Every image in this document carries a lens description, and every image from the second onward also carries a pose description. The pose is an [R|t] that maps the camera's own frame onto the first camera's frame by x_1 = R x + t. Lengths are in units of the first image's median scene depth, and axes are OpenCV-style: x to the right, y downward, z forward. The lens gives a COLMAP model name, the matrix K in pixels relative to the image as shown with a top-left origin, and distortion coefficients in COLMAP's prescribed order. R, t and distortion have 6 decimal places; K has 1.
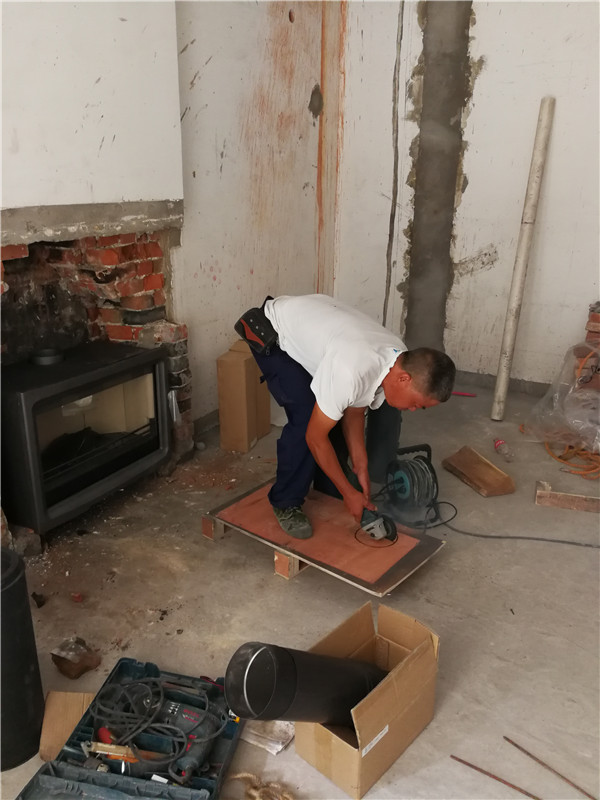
lens RADIAL K [[637.6, 0, 300.0], [0, 637.6, 400.0], [0, 0, 1]] dist [0.016553, -0.011969]
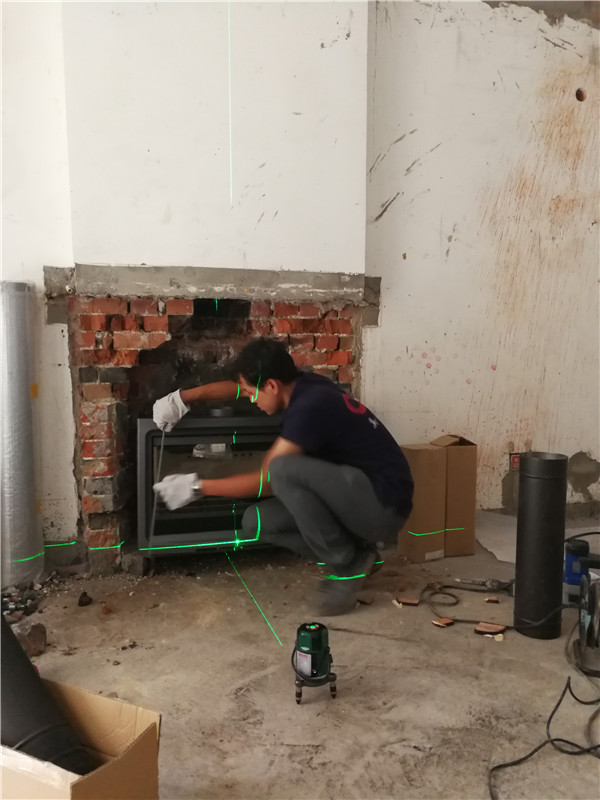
lens RADIAL K [[635.4, 0, 306.4], [0, 635.4, 409.6], [0, 0, 1]] dist [0.019826, -0.005824]
pose [[0.712689, 0.059477, -0.698954, 0.422226], [-0.232737, 0.960008, -0.155620, 0.058322], [0.661746, 0.273581, 0.698030, 0.285009]]
